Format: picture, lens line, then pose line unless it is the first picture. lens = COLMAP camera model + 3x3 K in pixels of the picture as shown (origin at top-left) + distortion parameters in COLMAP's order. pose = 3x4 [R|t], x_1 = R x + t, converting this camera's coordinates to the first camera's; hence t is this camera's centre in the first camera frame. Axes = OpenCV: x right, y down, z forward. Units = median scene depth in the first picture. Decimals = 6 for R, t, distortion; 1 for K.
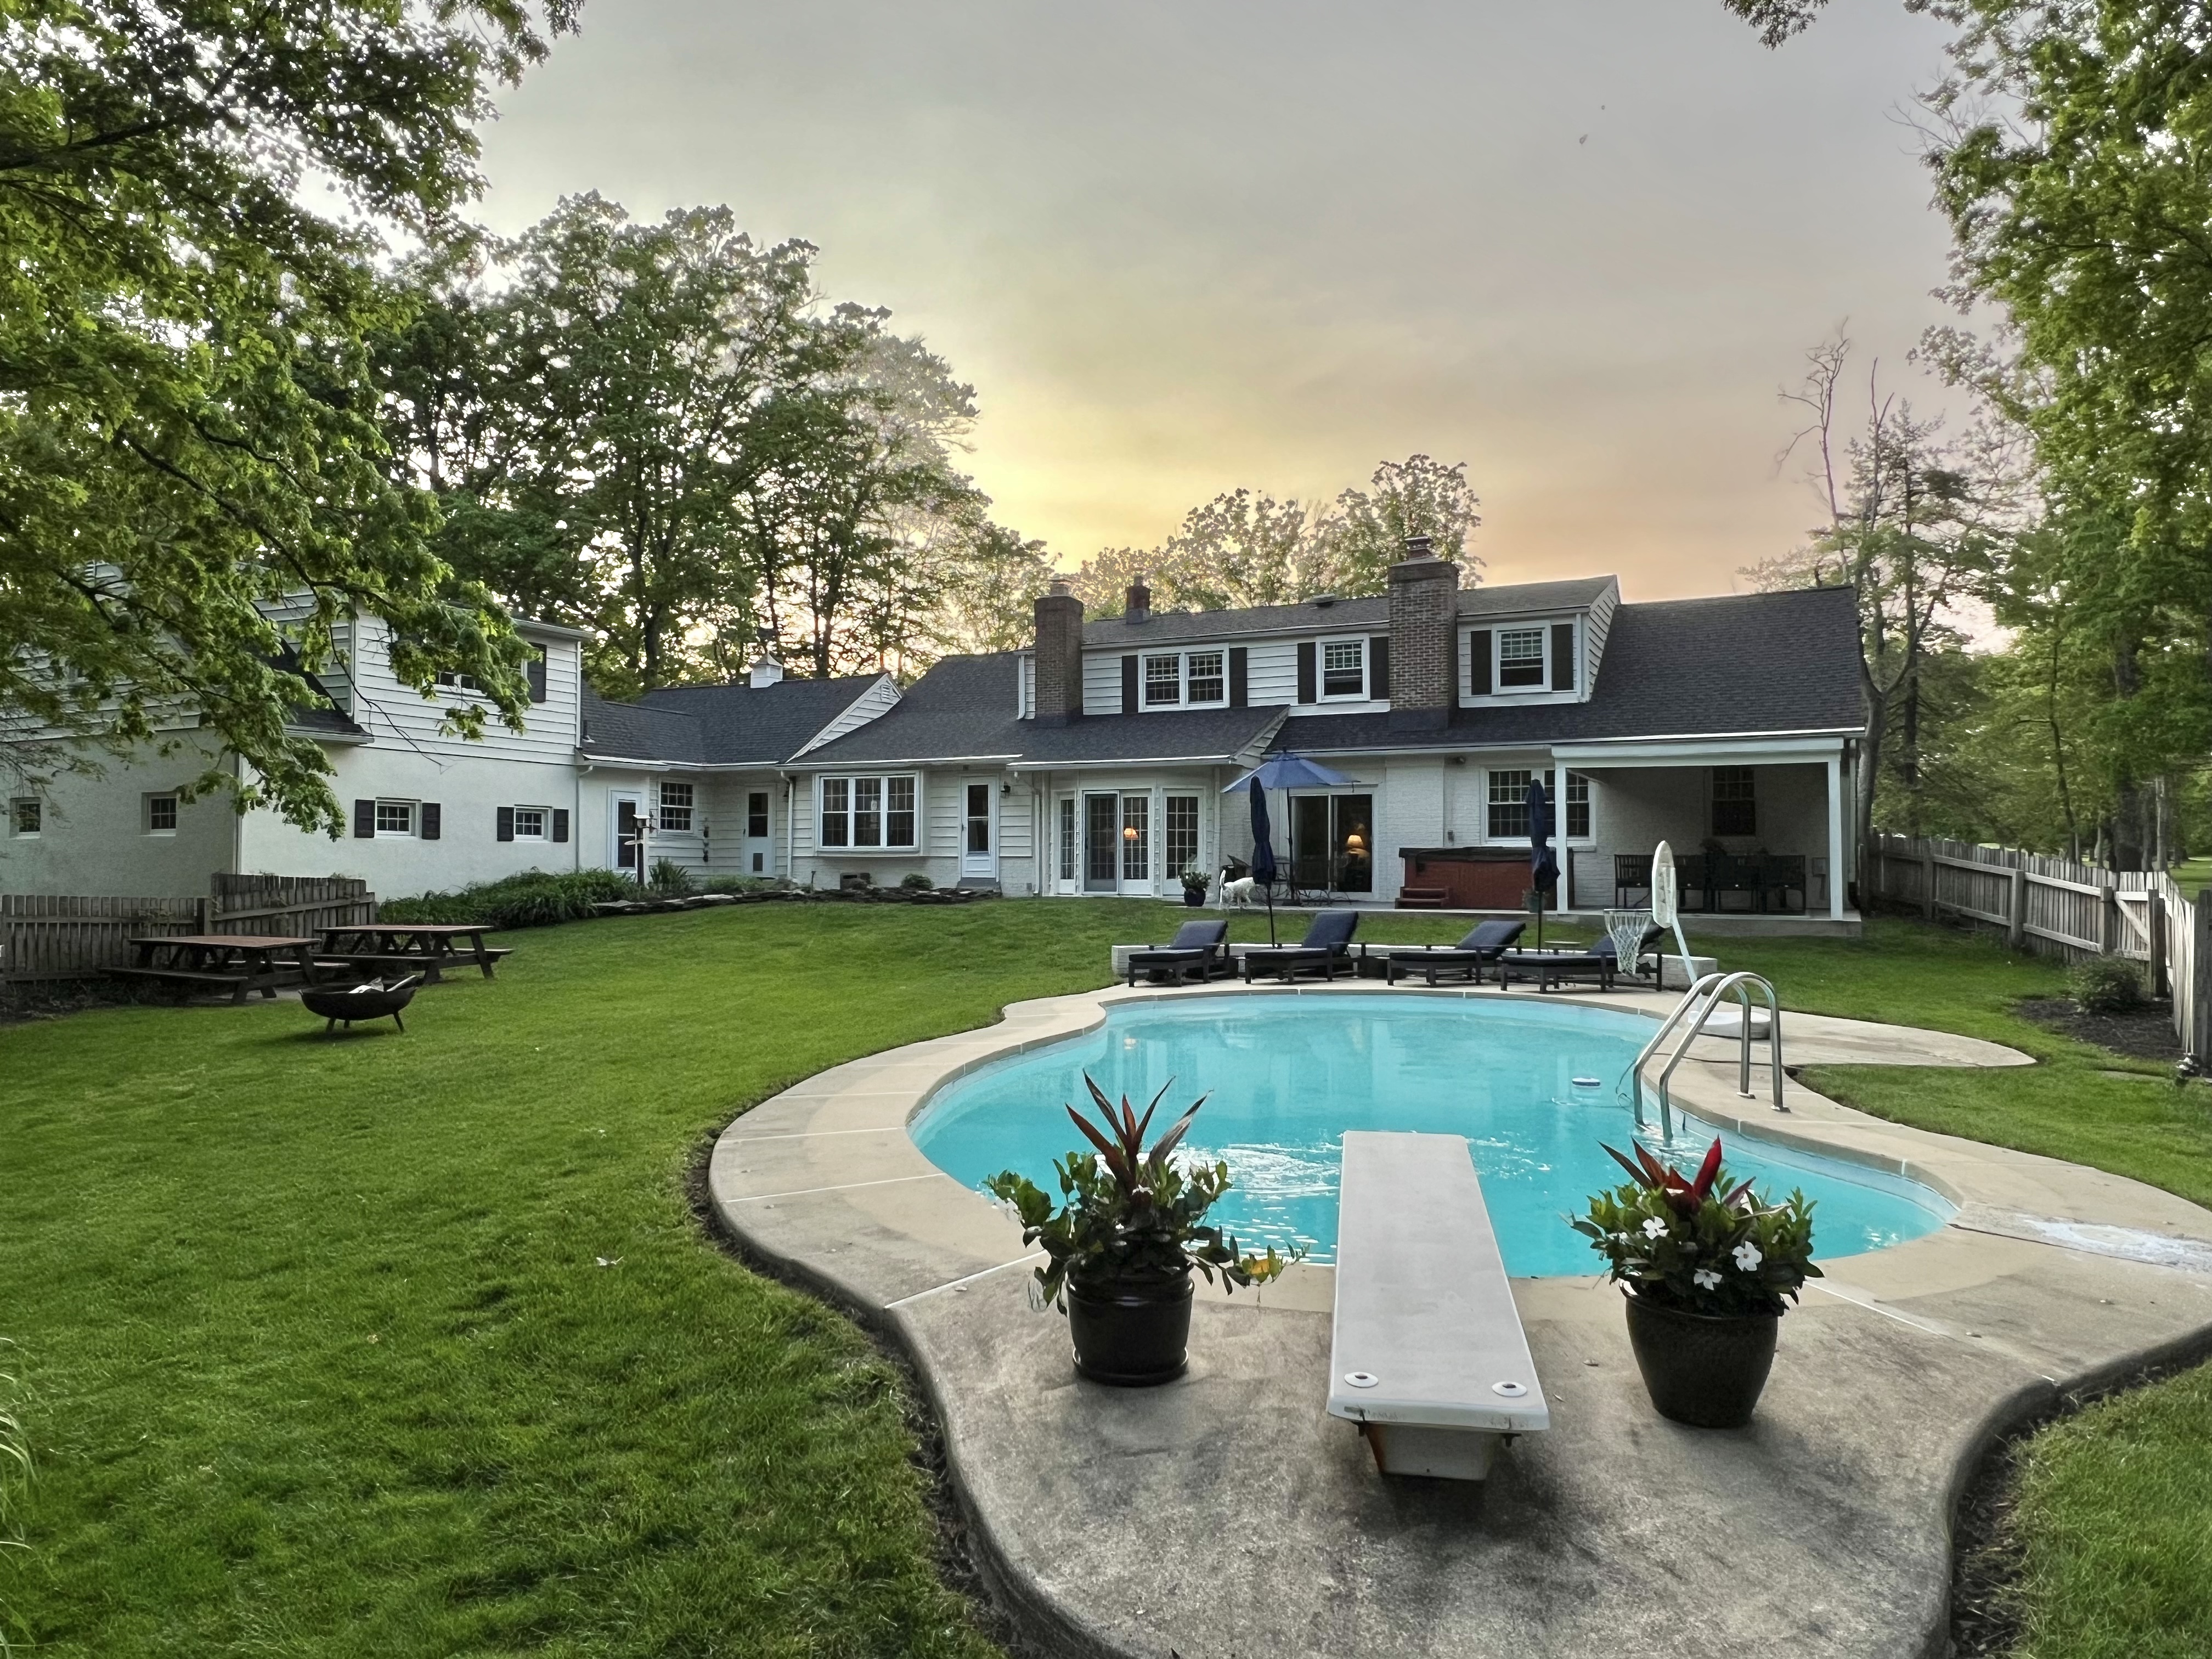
lens RADIAL K [[1477.1, 0, 1099.7], [0, 1477.1, 832.4], [0, 0, 1]] dist [0.025834, -0.000509]
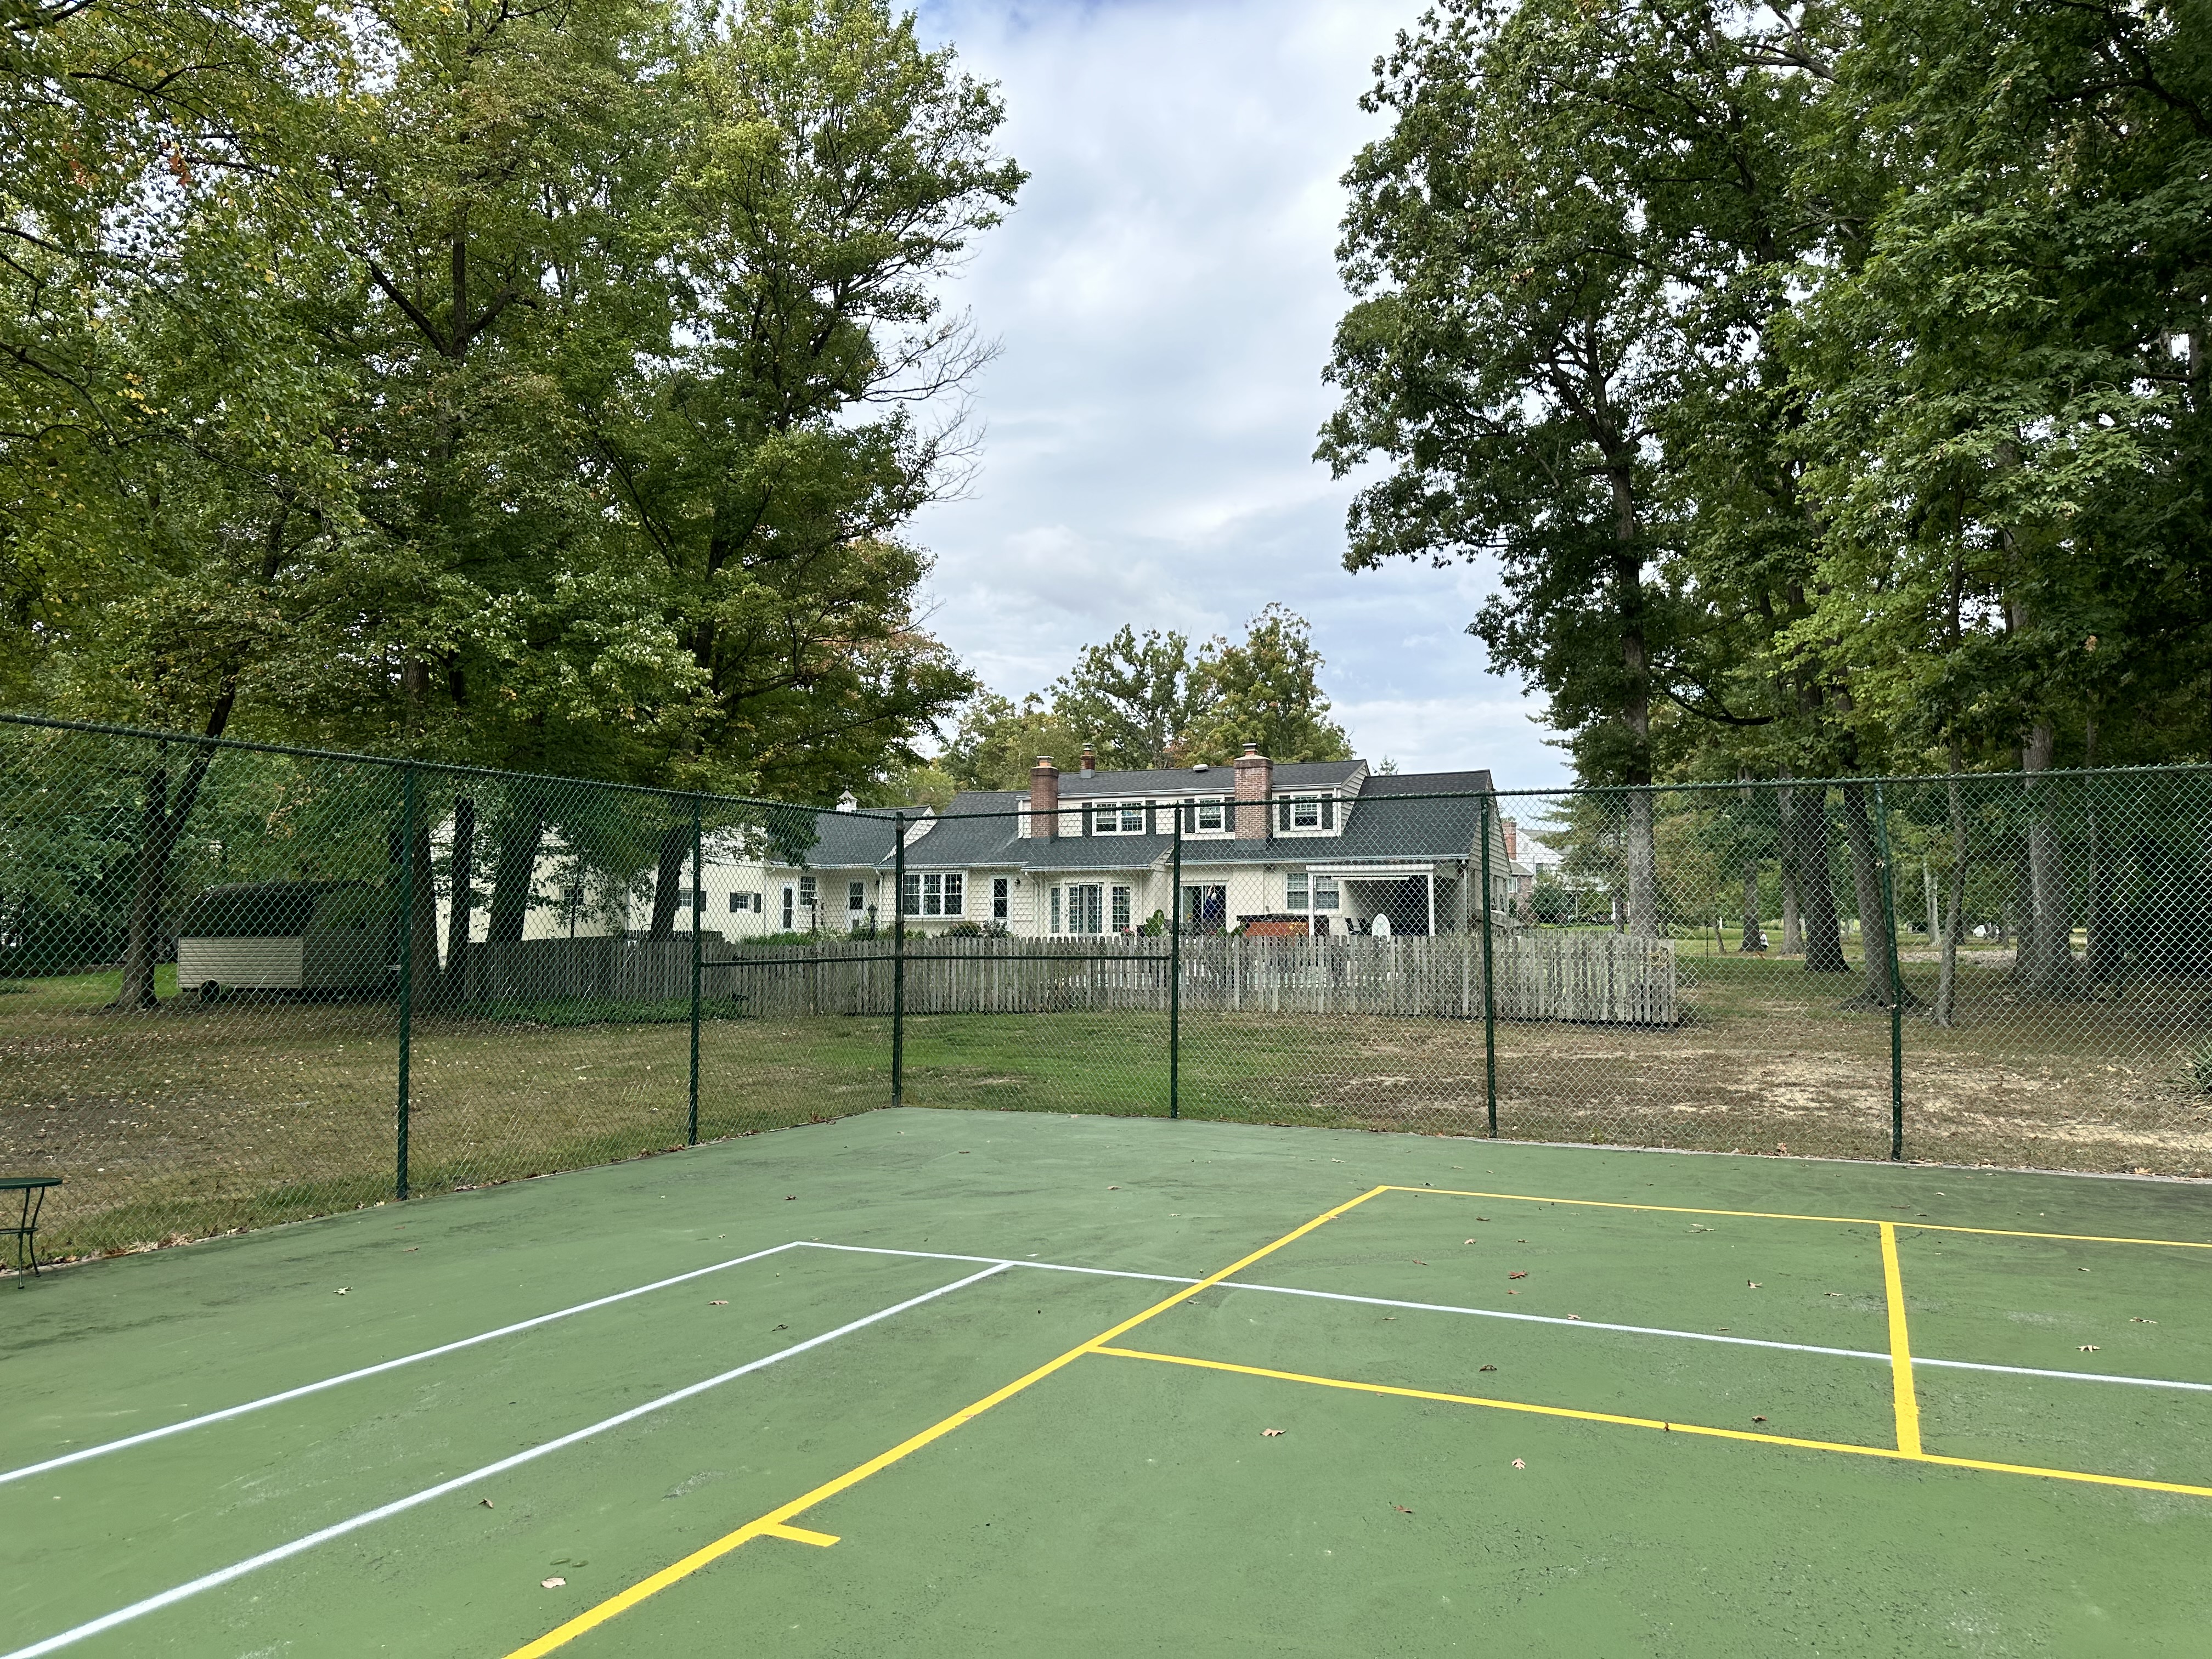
lens RADIAL K [[1528.3, 0, 1124.6], [0, 1528.3, 819.1], [0, 0, 1]] dist [0.181139, -0.000283]
pose [[0.995368, 0.006938, 0.095892, -0.111367], [-0.001685, 0.998499, -0.054752, -0.004156], [-0.096128, 0.054336, 0.993885, -0.801025]]
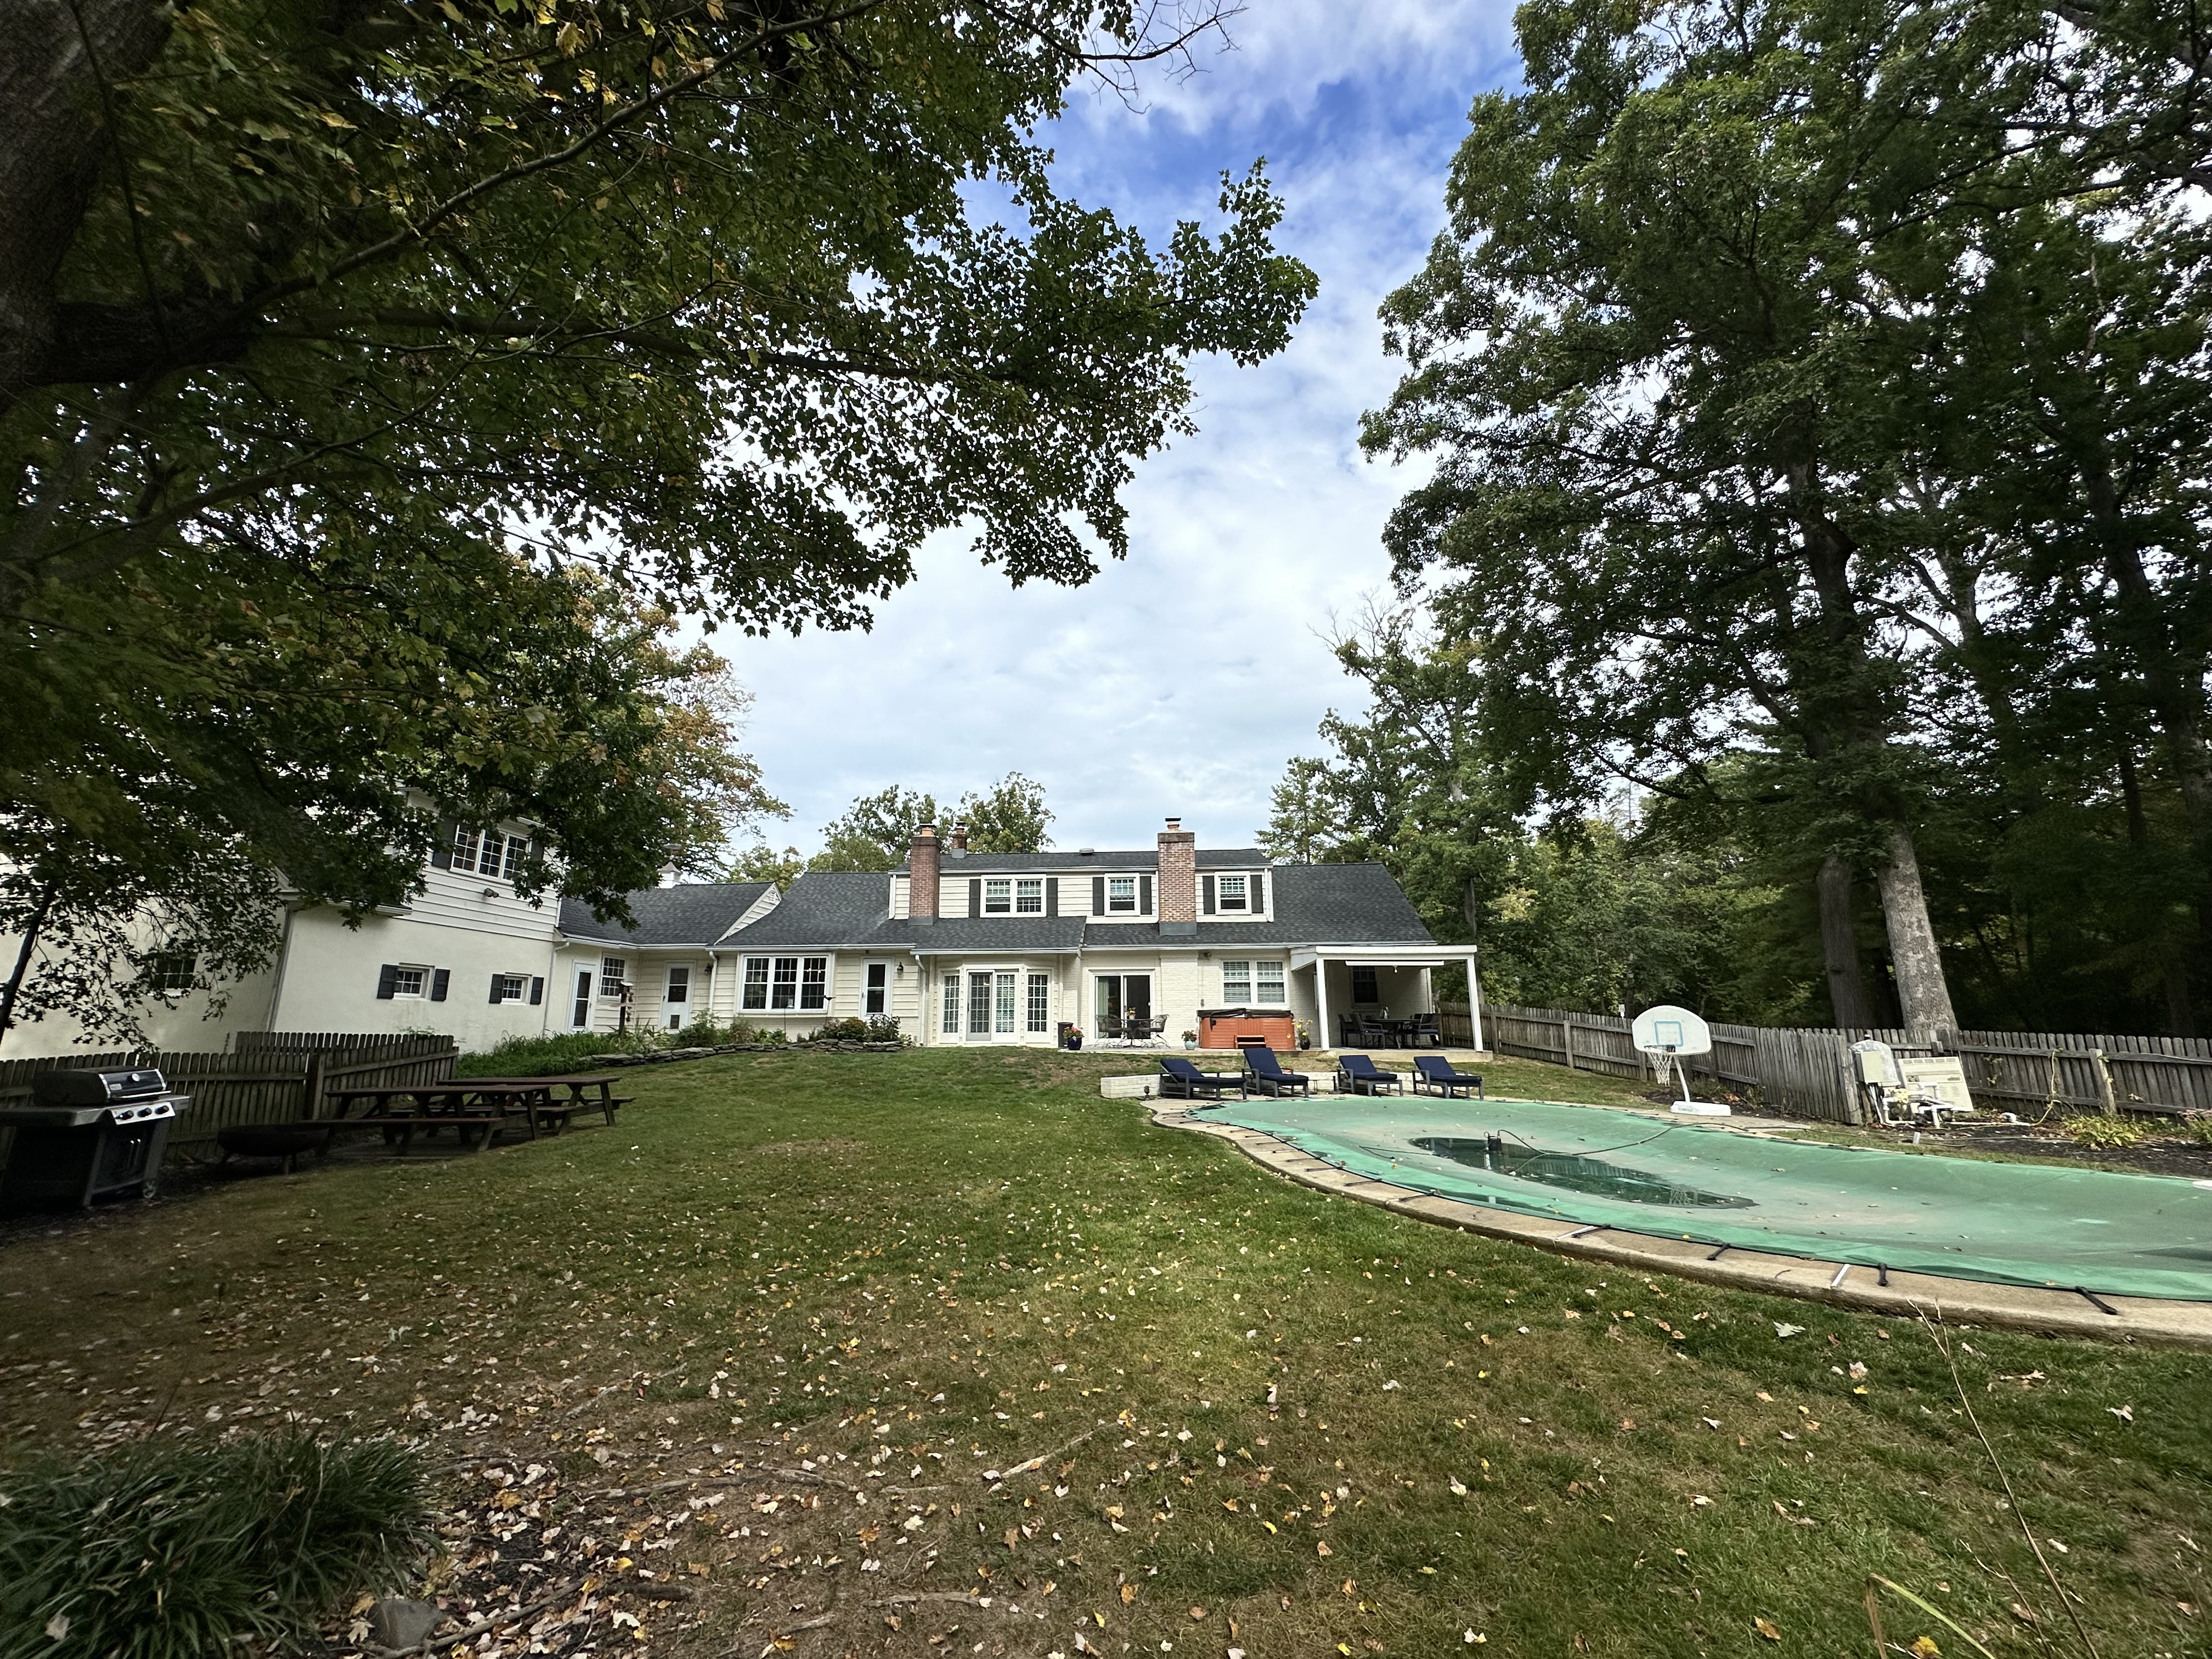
lens RADIAL K [[903.6, 0, 1108.8], [0, 903.6, 823.5], [0, 0, 1]] dist [-0.003077, 0.000345]
pose [[0.918512, 0.081047, 0.386998, -0.225652], [-0.003549, 0.980417, -0.196900, 0.004945], [-0.395378, 0.179481, 0.900812, 0.119994]]
